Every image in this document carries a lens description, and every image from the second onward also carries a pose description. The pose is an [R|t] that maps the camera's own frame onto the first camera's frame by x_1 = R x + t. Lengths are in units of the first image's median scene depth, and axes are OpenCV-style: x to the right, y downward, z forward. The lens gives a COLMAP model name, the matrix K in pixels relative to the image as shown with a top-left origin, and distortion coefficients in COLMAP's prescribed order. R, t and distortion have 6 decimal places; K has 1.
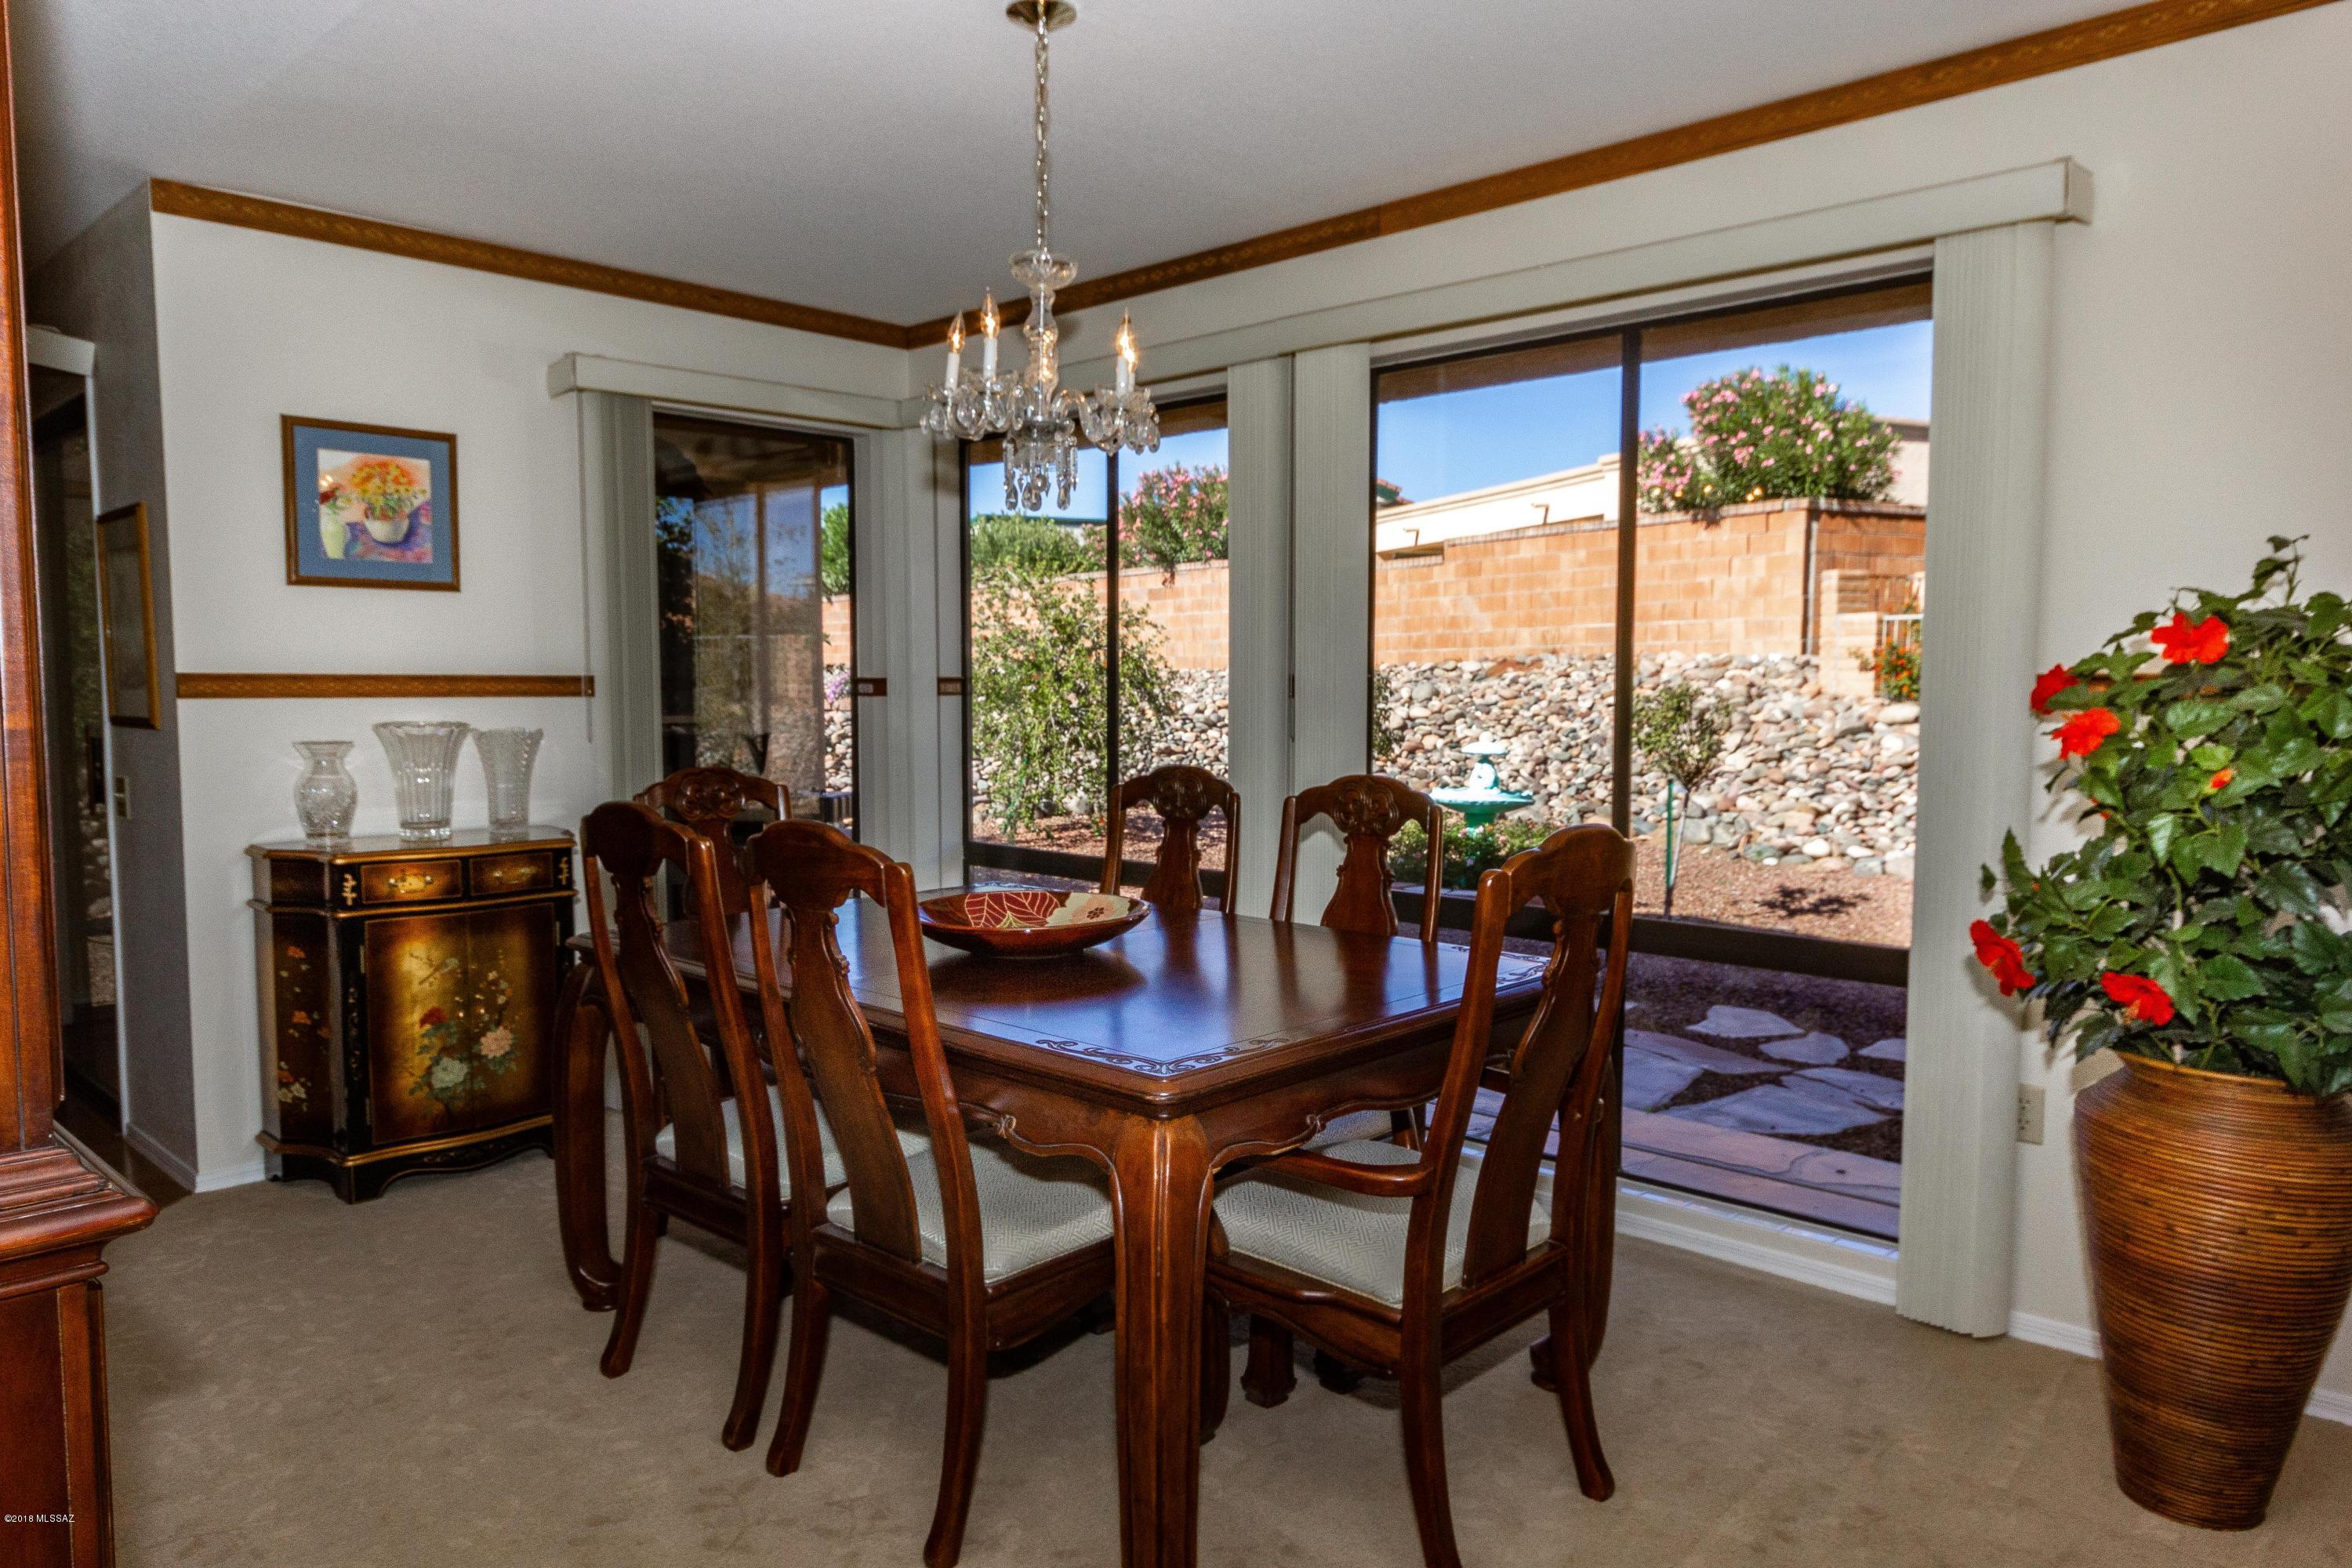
lens RADIAL K [[1527.4, 0, 1177.4], [0, 1527.4, 788.8], [0, 0, 1]] dist [-0.007396, -0.004718]
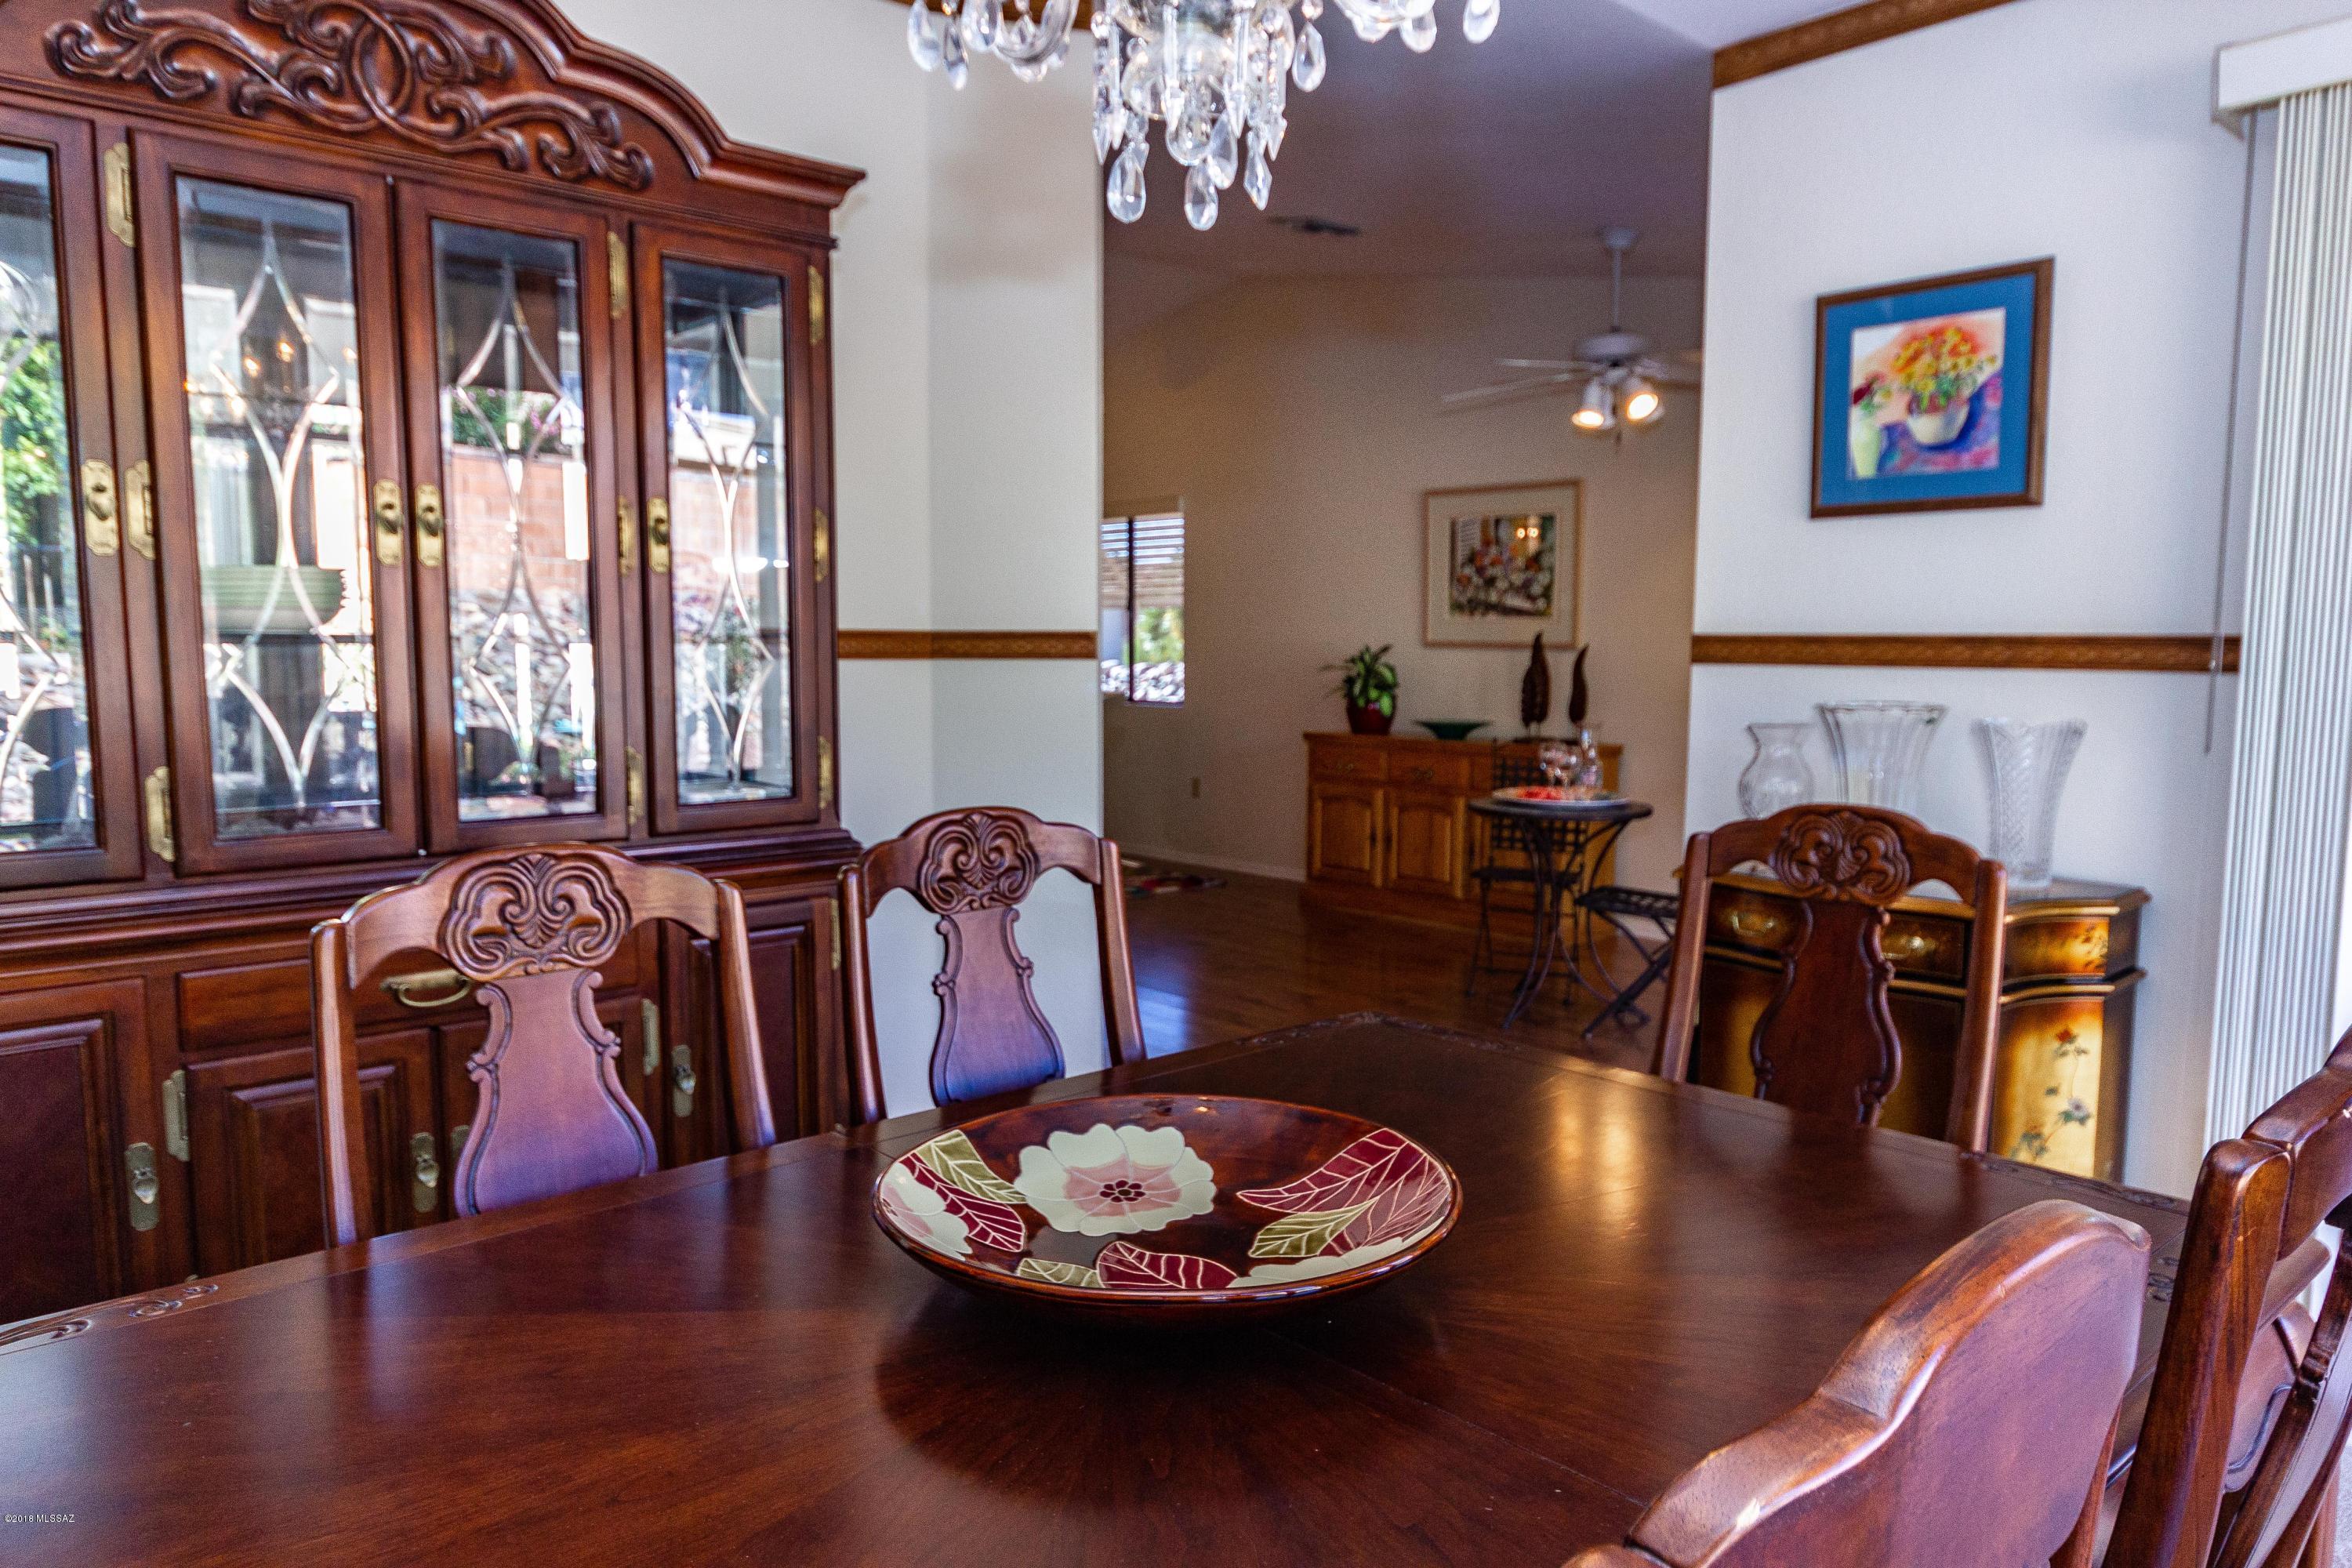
lens RADIAL K [[1527.4, 0, 1175.8], [0, 1527.4, 787.6], [0, 0, 1]] dist [-0.007396, -0.004718]
pose [[-0.073692, 0.089376, -0.993268, 0.210105], [-0.075691, 0.992602, 0.094932, -0.046652], [0.994405, 0.082177, -0.066382, 0.717791]]
